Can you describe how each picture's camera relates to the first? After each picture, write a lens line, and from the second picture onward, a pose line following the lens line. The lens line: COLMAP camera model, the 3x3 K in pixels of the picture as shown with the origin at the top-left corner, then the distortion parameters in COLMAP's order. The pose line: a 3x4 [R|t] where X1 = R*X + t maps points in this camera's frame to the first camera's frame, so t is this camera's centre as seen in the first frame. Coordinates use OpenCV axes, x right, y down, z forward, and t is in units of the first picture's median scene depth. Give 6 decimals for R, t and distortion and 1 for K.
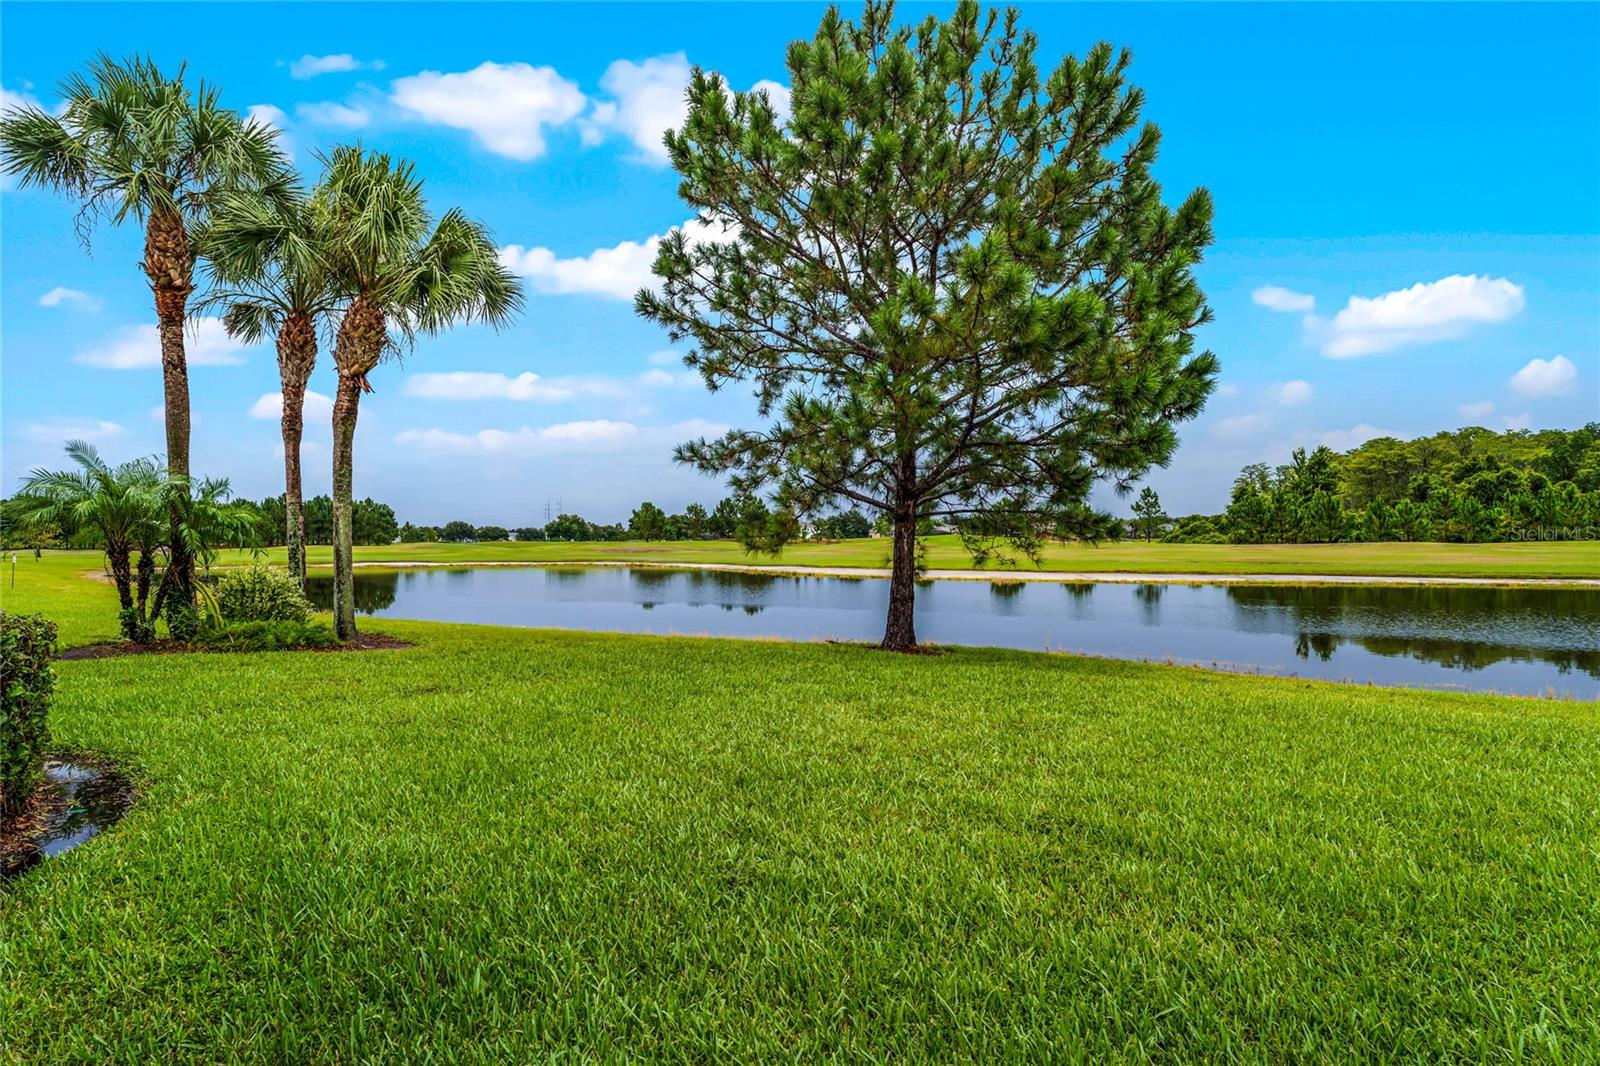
lens RADIAL K [[827.0, 0, 796.6], [0, 827.0, 535.5], [0, 0, 1]] dist [0.002156, -0.000024]
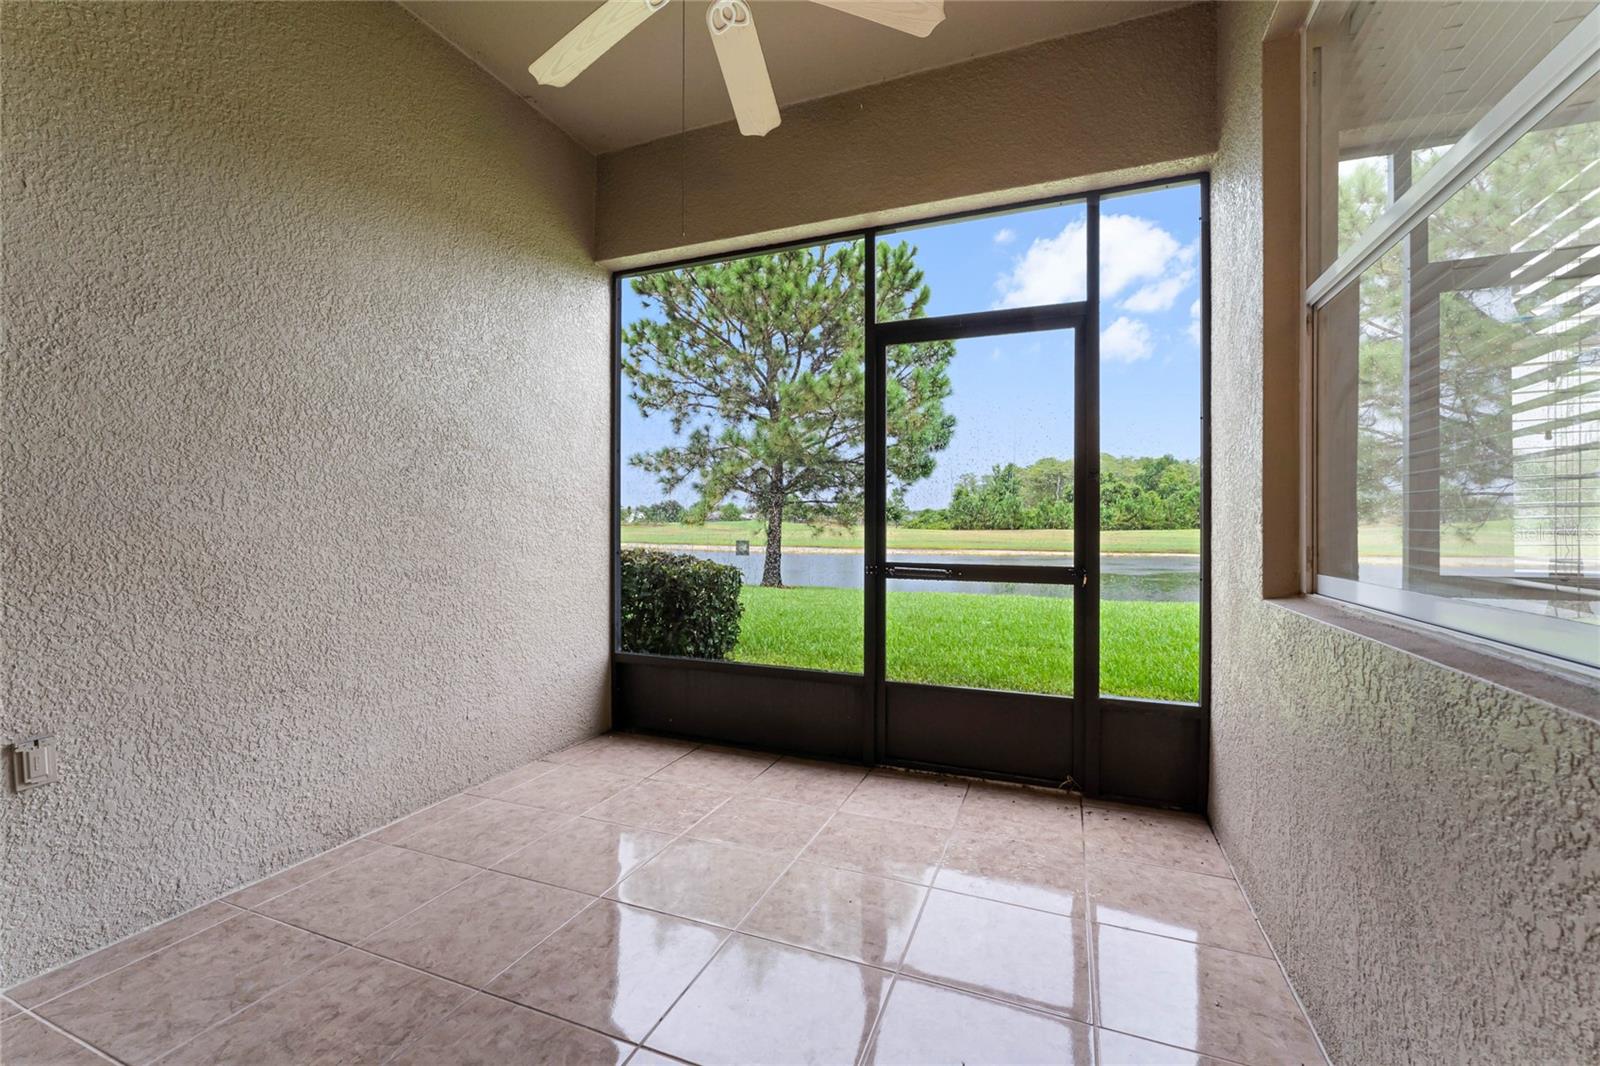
lens RADIAL K [[675.8, 0, 786.4], [0, 675.8, 530.0], [0, 0, 1]] dist [-0.002814, -0.000801]
pose [[0.969724, 0.011179, 0.243946, -0.082595], [-0.014351, 0.999834, 0.011227, 0.004892], [-0.243780, -0.014388, 0.969724, -0.132900]]
